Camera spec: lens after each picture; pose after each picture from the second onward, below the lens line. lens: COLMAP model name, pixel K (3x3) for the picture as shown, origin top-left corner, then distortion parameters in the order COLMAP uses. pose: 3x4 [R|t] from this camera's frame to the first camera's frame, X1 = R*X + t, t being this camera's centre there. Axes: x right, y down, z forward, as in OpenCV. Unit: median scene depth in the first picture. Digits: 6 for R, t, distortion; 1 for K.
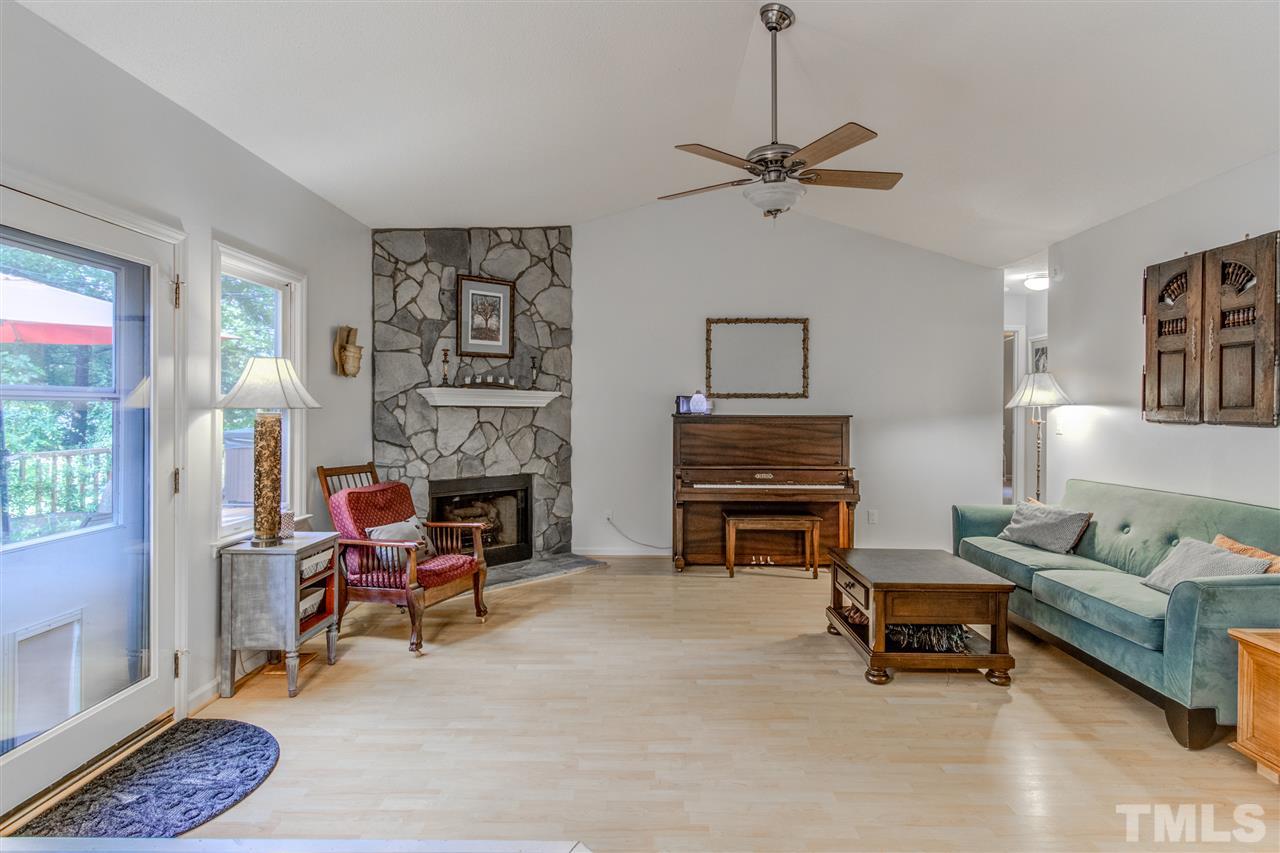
lens RADIAL K [[670.8, 0, 644.6], [0, 670.8, 410.9], [0, 0, 1]] dist [0.004624, 0.000161]
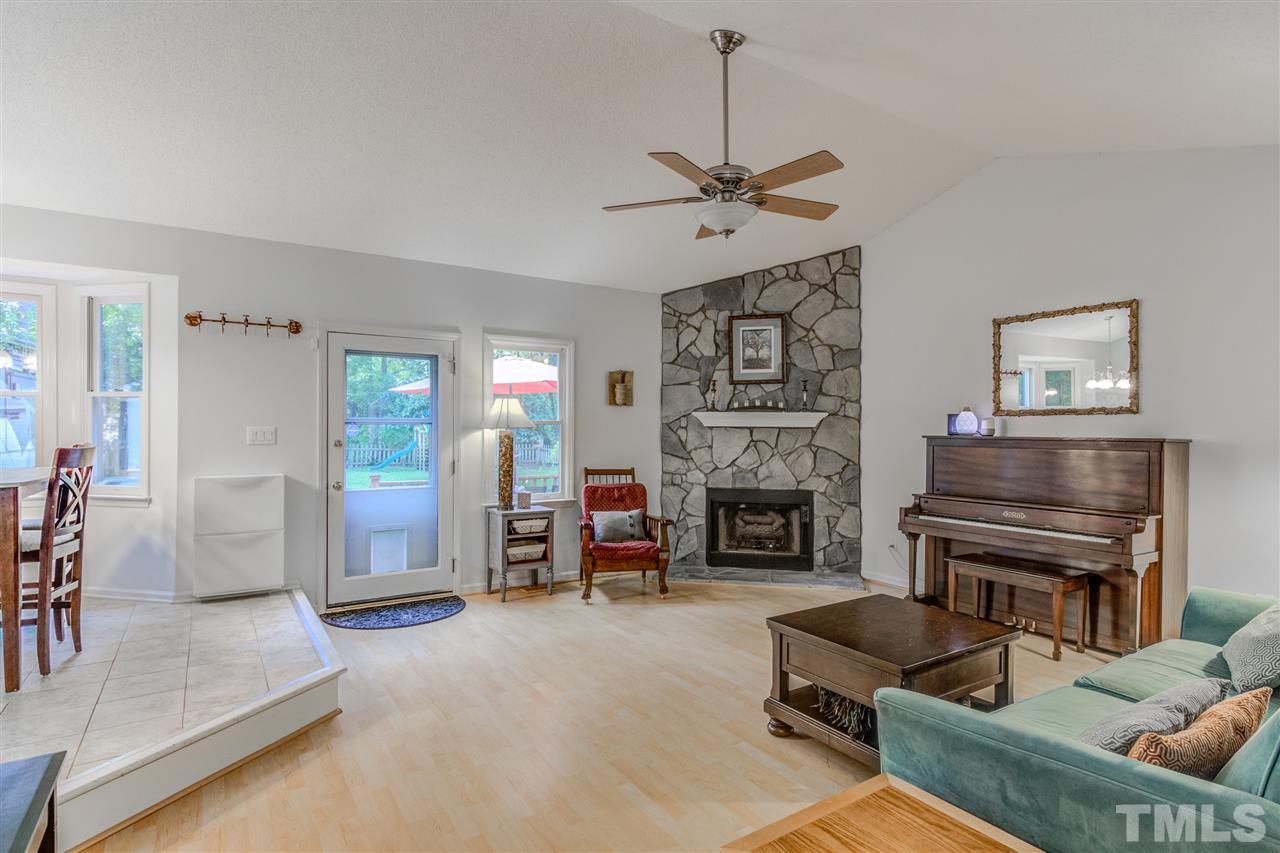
lens RADIAL K [[656.2, 0, 640.0], [0, 656.2, 426.5], [0, 0, 1]] dist [0.001125, -0.000053]
pose [[0.558722, -0.003507, -0.829348, 0.578840], [-0.003770, 0.999970, -0.006768, 0.000772], [0.829347, 0.006908, 0.558692, 0.212400]]
